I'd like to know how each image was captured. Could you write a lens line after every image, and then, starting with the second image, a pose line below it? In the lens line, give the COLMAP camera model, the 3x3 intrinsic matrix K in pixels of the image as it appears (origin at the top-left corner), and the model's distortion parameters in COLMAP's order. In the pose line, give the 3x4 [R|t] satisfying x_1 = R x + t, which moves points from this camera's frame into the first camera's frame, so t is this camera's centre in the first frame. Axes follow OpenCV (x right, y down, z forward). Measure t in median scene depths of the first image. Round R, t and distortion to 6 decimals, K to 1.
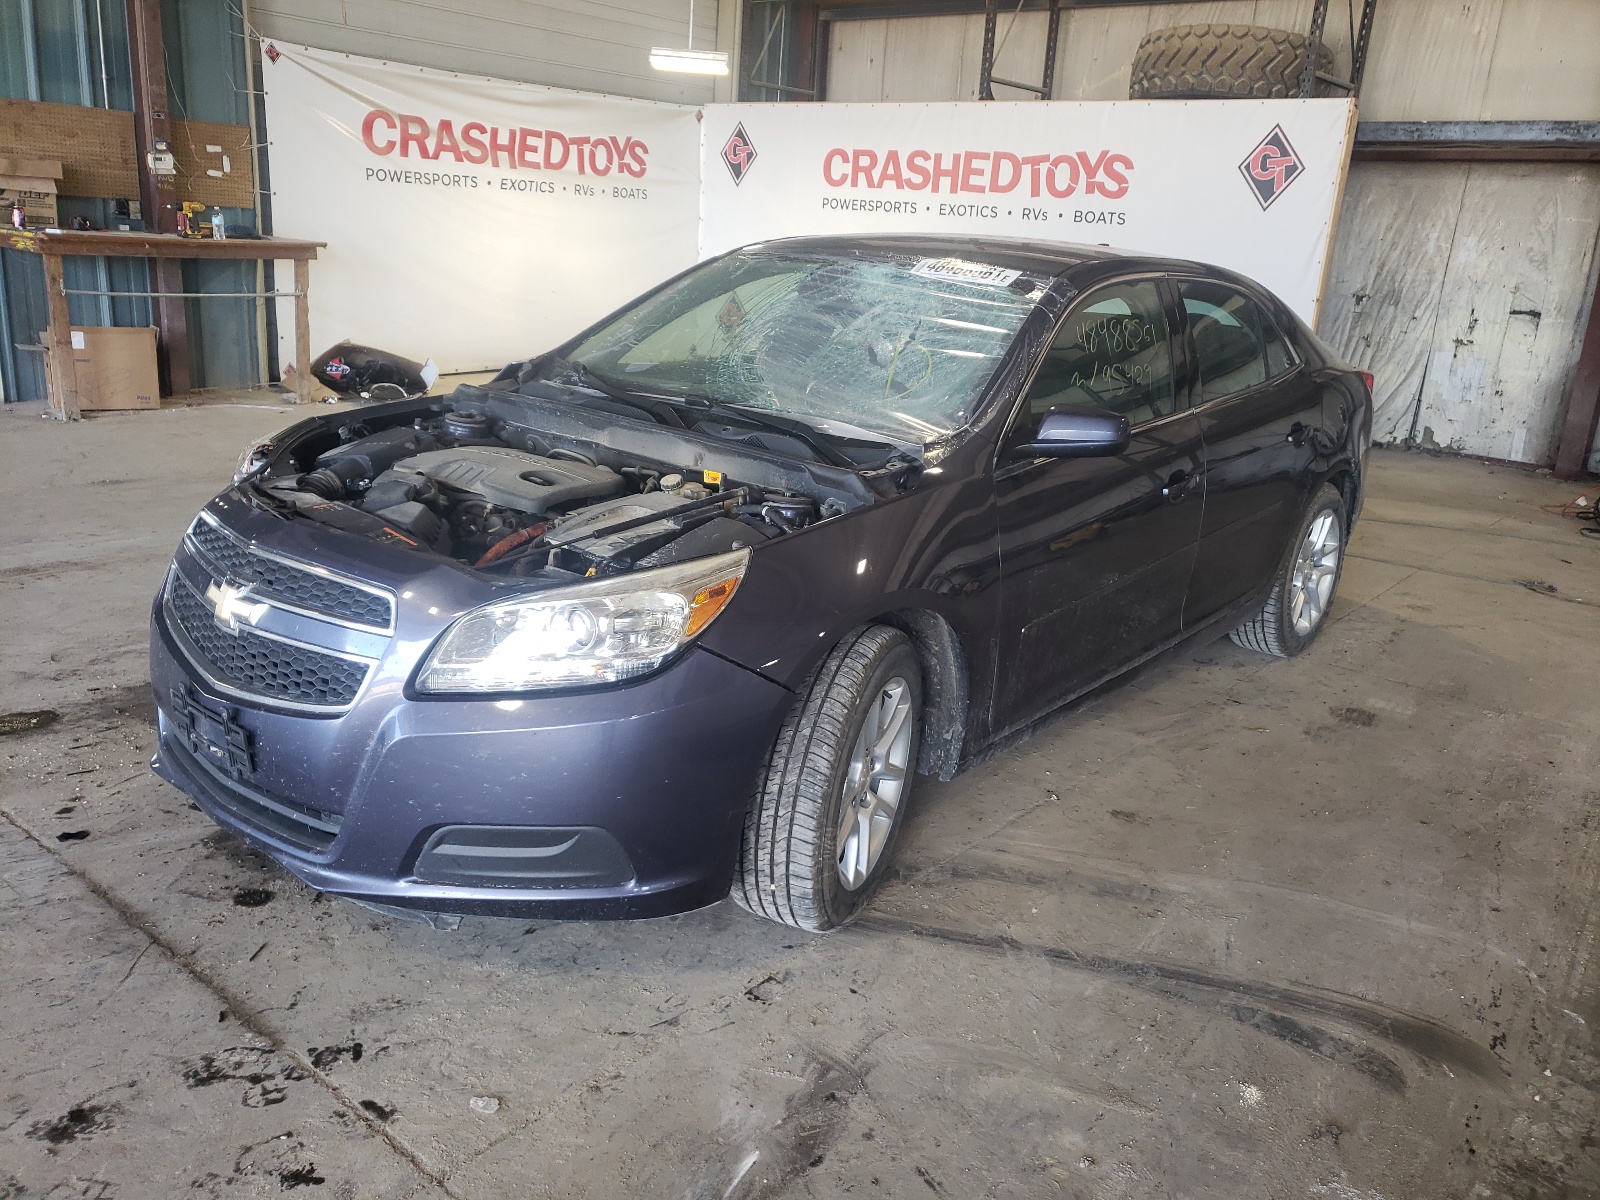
lens RADIAL K [[1275.0, 0, 766.0], [0, 1275.0, 571.8], [0, 0, 1]] dist [0.049866, -0.003001]
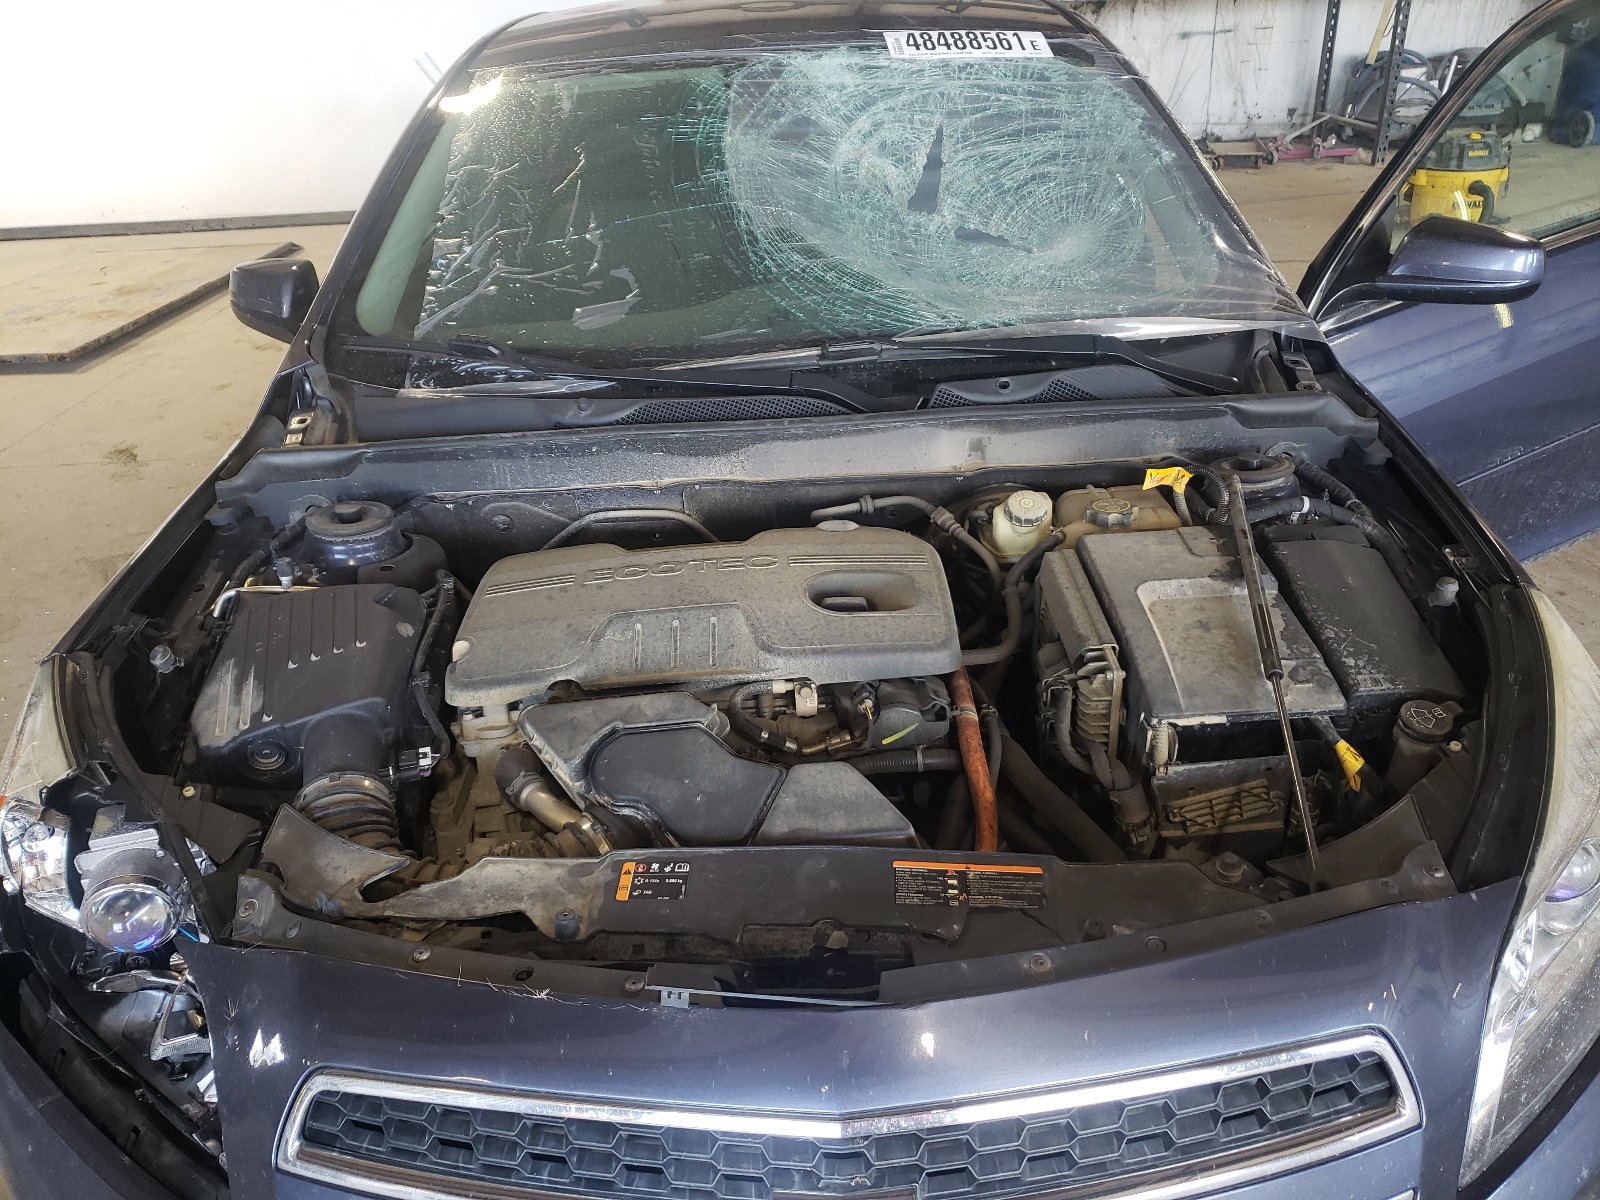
lens RADIAL K [[1275.0, 0, 766.0], [0, 1275.0, 571.8], [0, 0, 1]] dist [0.049866, -0.003001]
pose [[0.709965, -0.394768, 0.583188, -0.468574], [0.283892, 0.918279, 0.275988, -0.219947], [-0.644481, -0.030379, 0.764017, 0.614354]]
